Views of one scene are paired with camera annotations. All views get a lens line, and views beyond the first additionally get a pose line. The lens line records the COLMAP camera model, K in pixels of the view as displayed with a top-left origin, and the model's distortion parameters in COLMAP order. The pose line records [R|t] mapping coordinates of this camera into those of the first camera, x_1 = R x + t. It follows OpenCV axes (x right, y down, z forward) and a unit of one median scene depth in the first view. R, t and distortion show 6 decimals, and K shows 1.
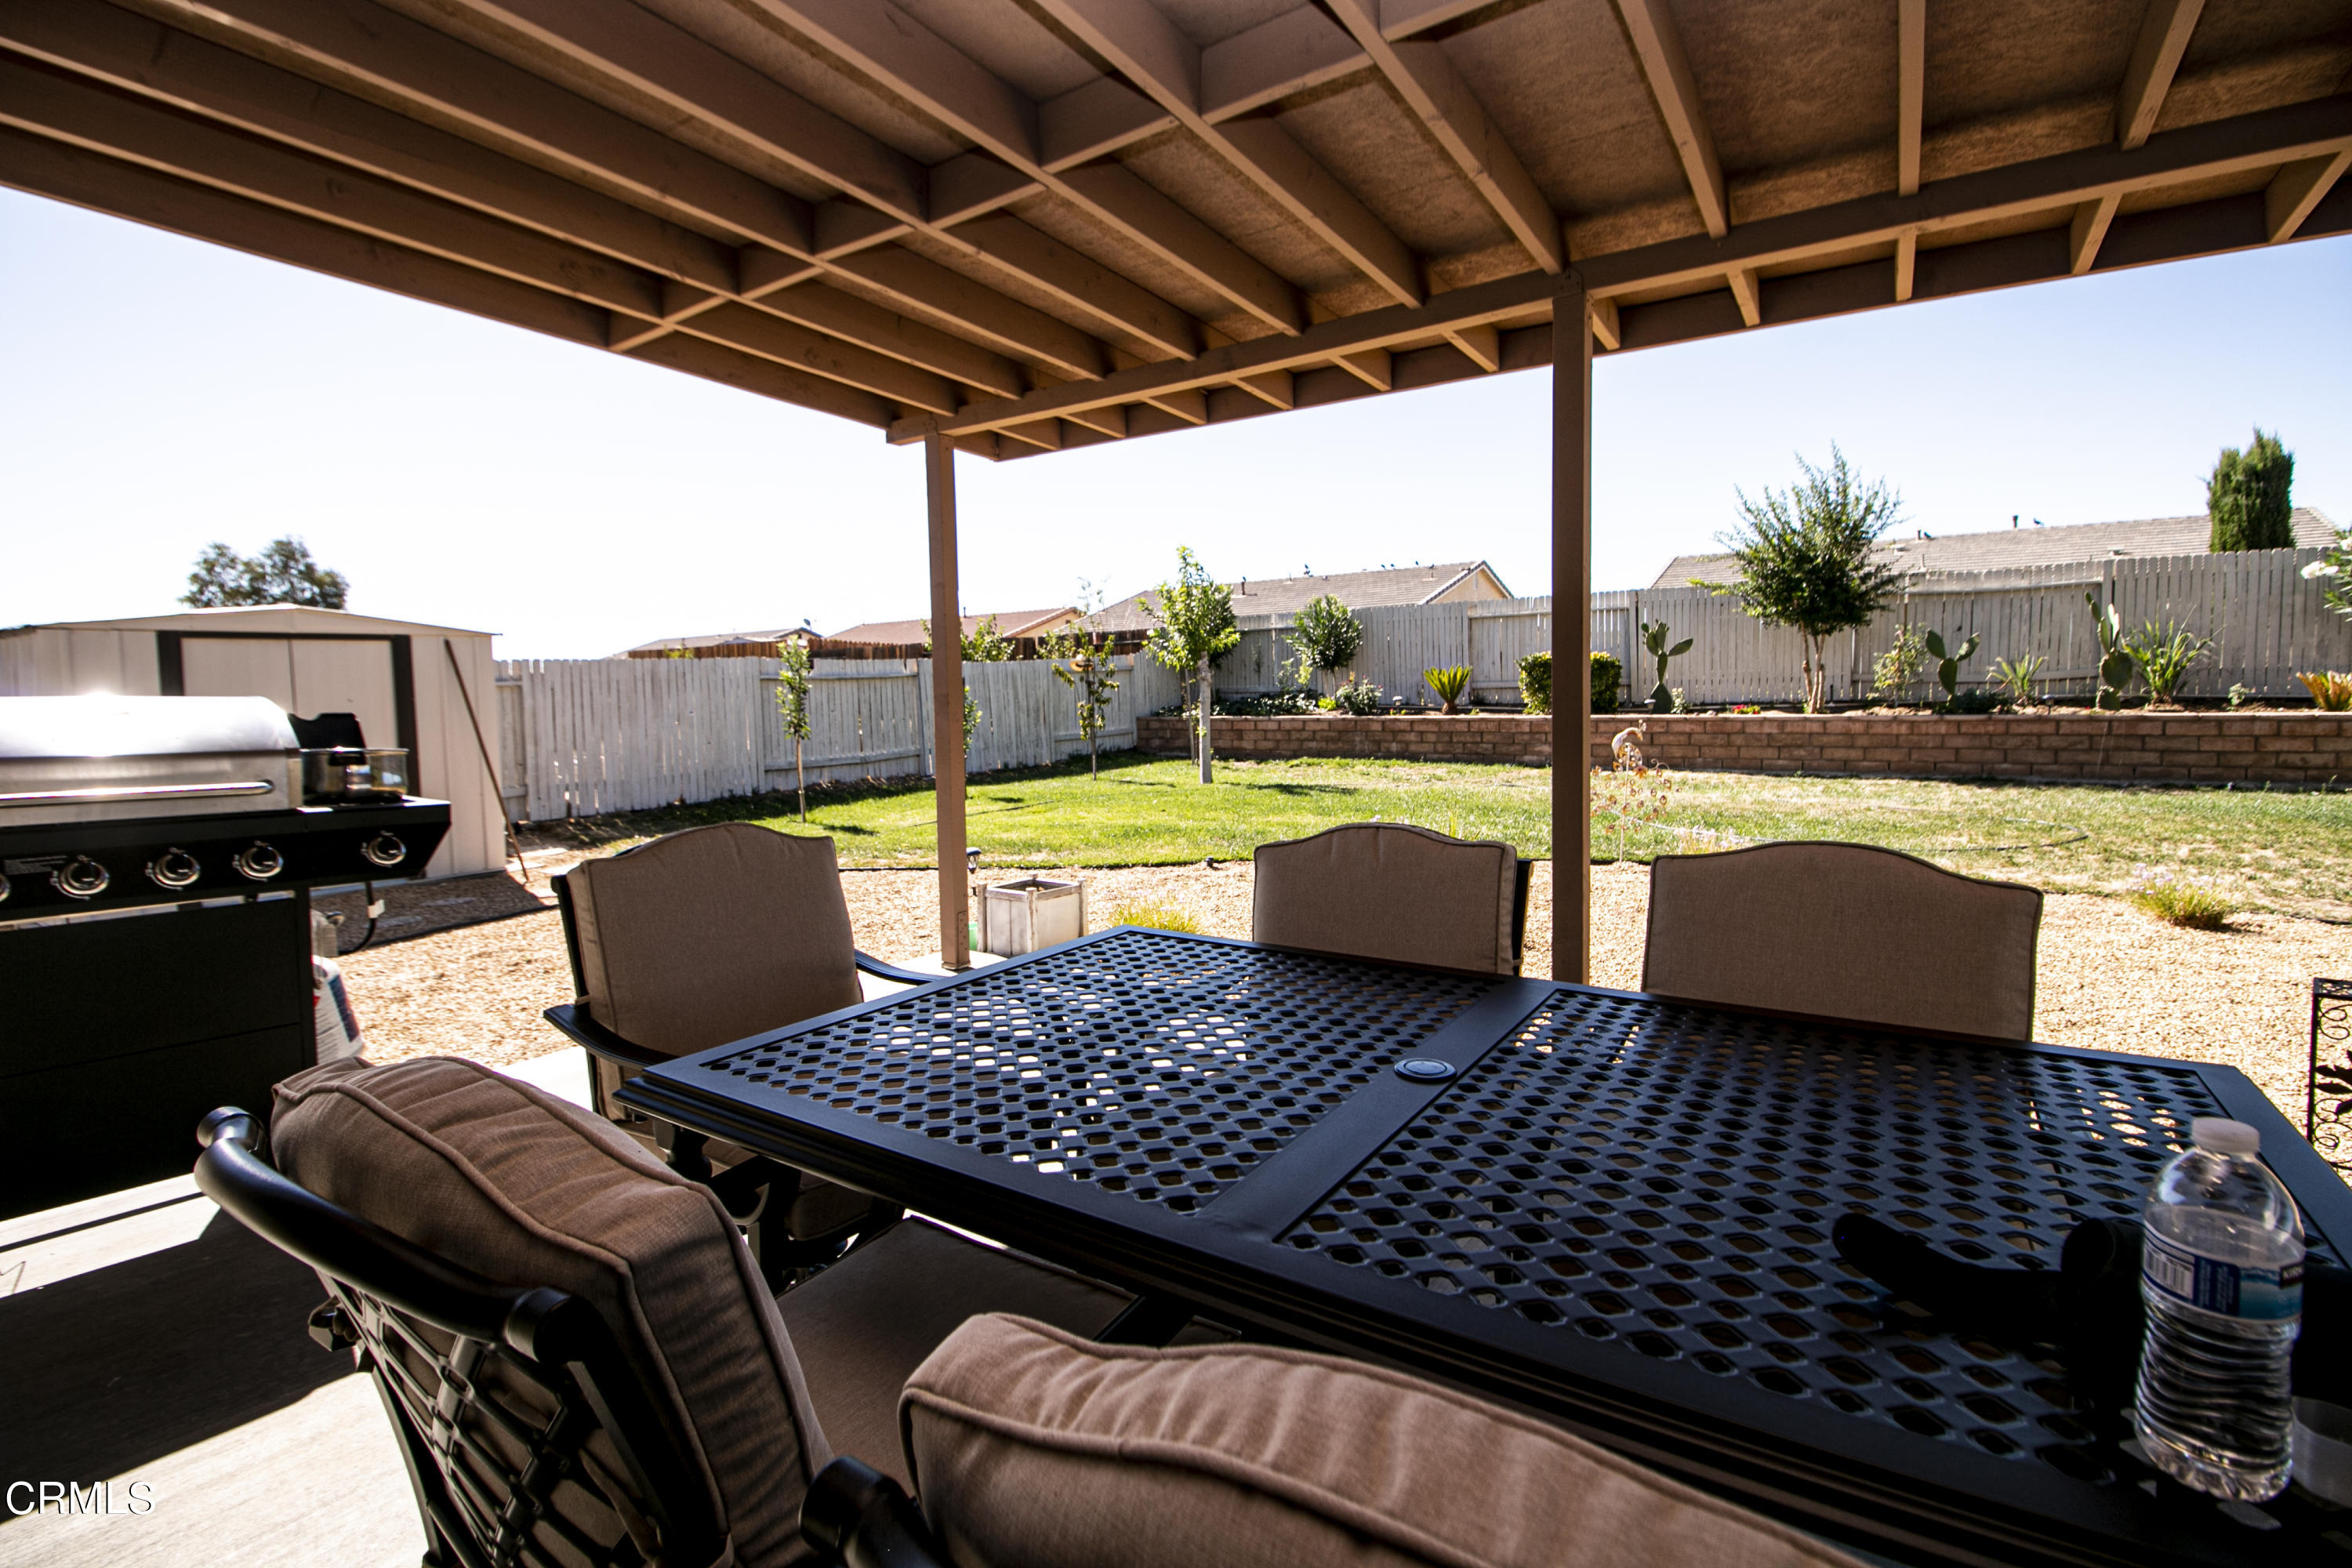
lens RADIAL K [[1075.0, 0, 1176.0], [0, 1075.0, 784.0], [0, 0, 1]] dist [-0.001653, -0.012433]
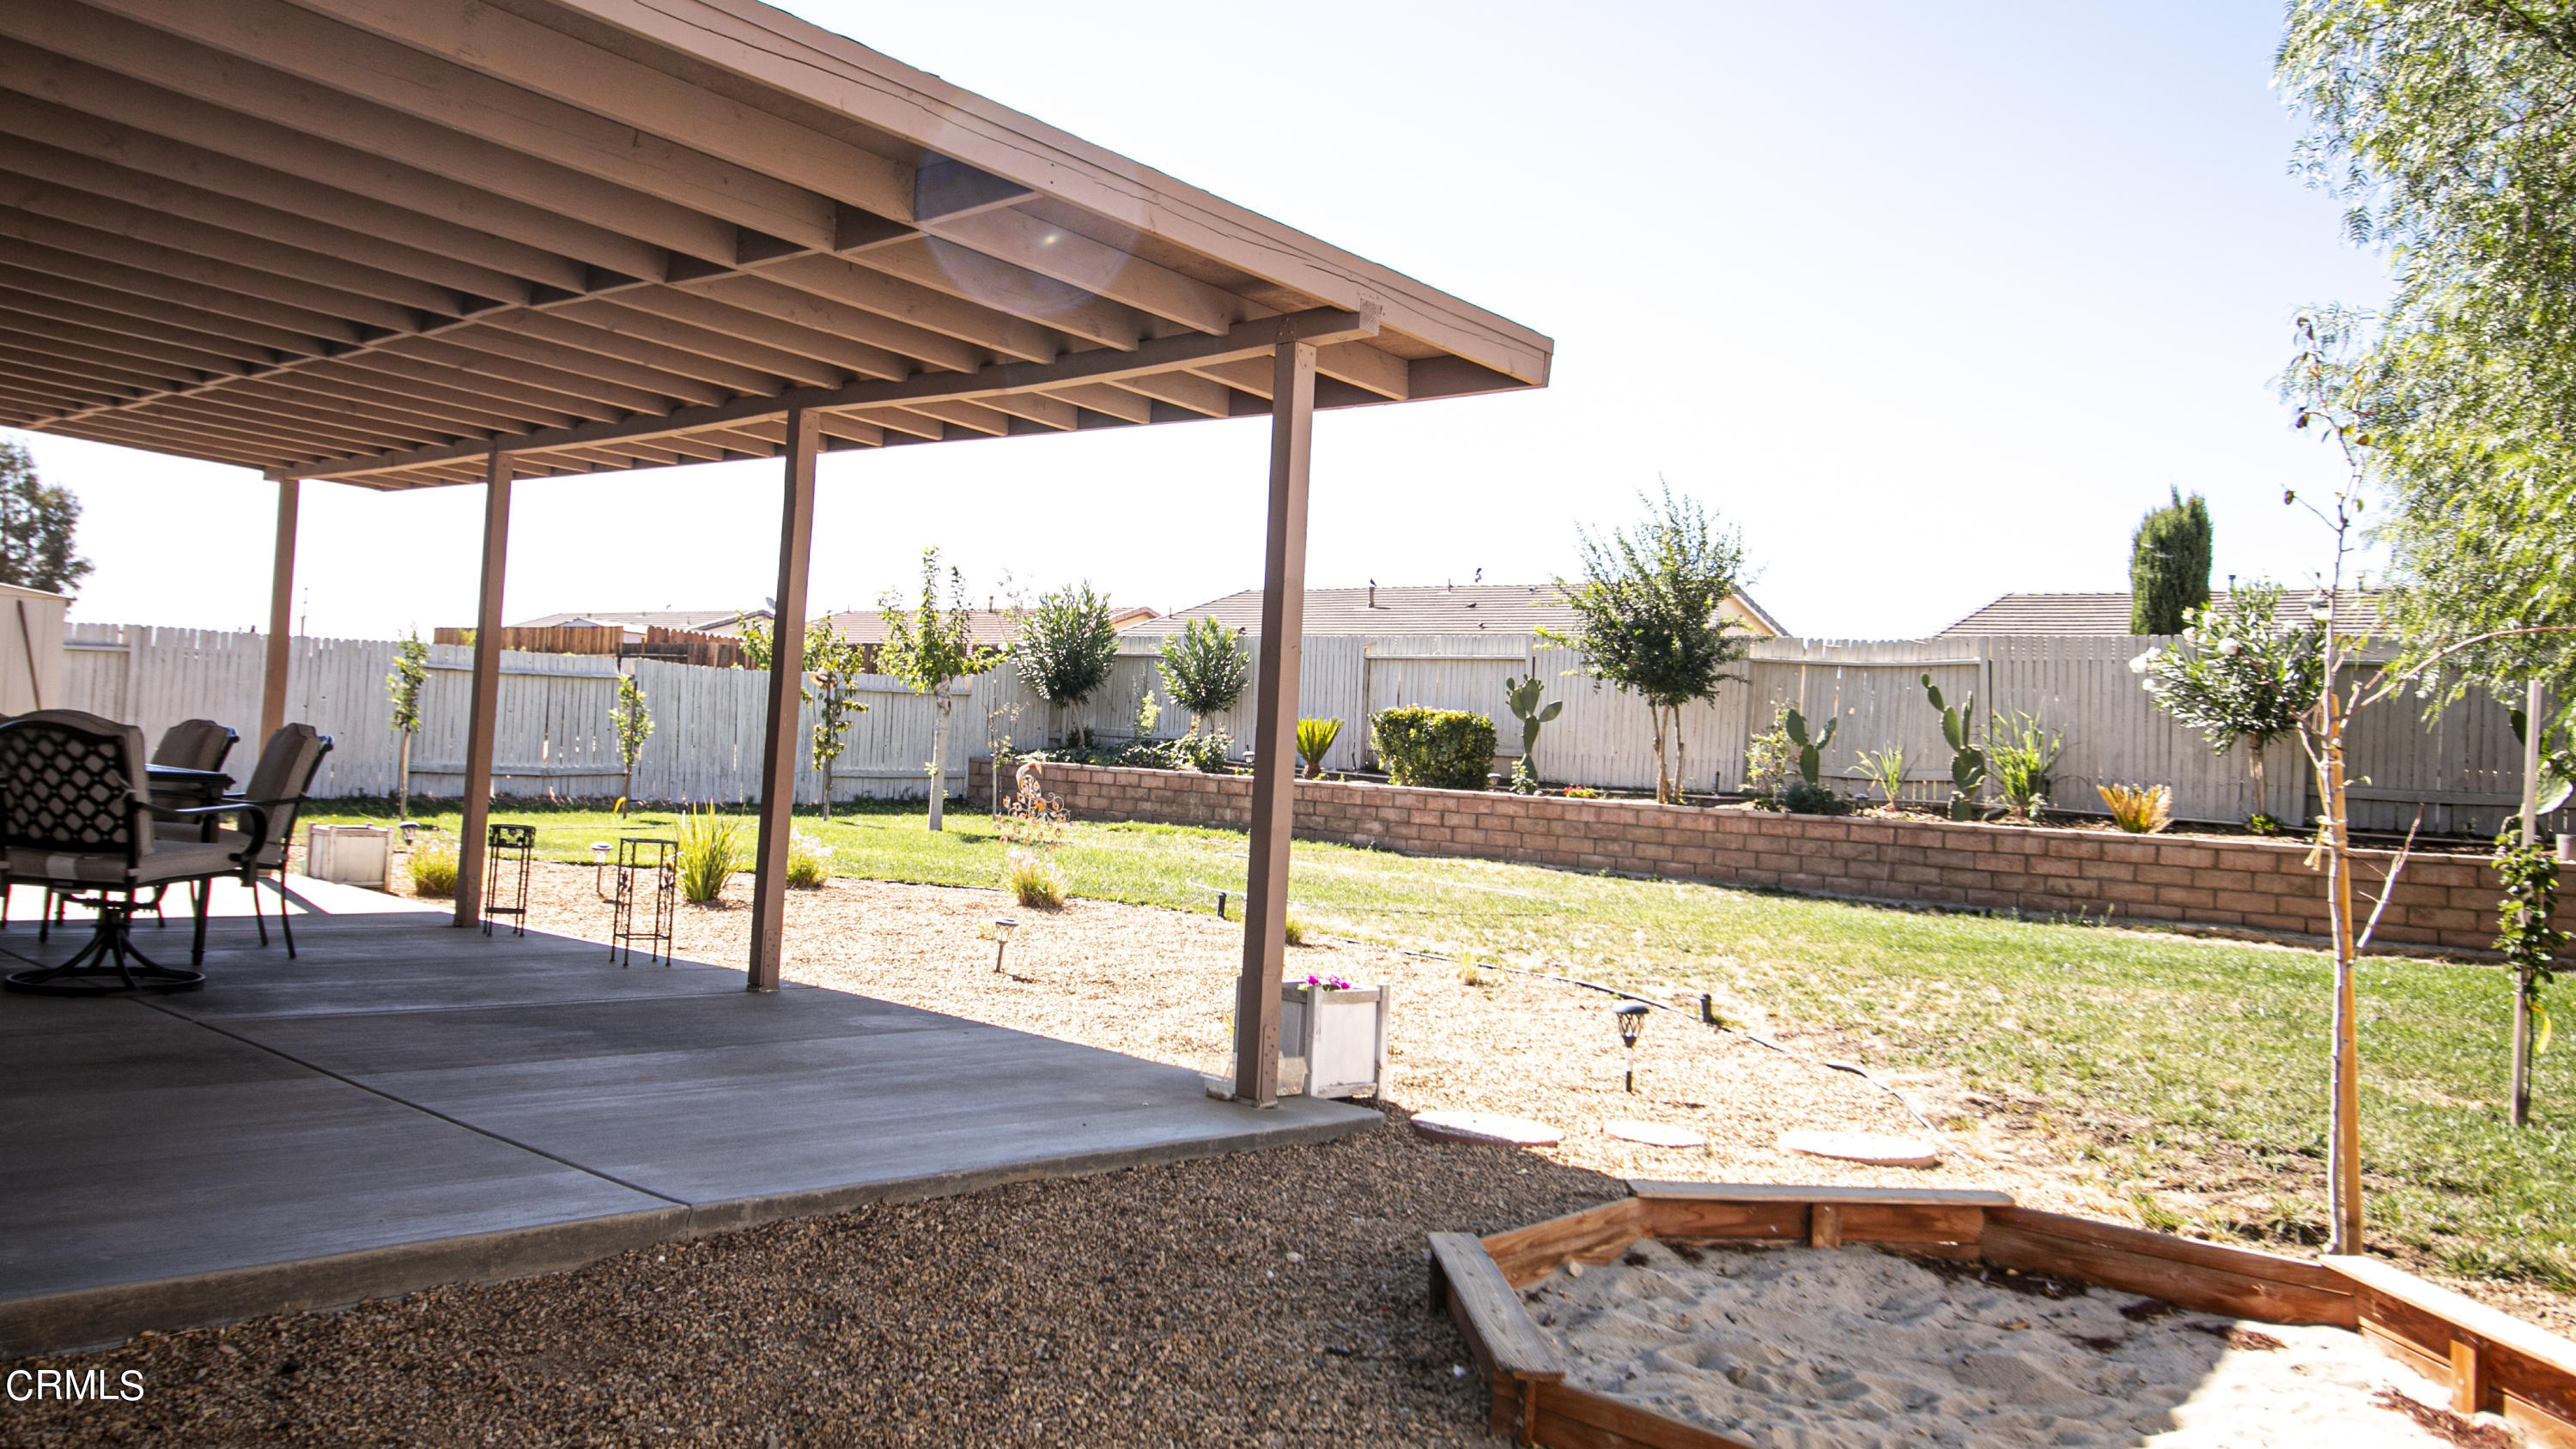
lens RADIAL K [[1912.0, 0, 1288.0], [0, 1912.0, 724.5], [0, 0, 1]] dist [0.002924, 0.002614]
pose [[0.990649, 0.074163, -0.114515, 0.520809], [-0.085597, 0.991460, -0.098388, 0.043456], [0.106240, 0.107270, 0.988537, -0.478412]]
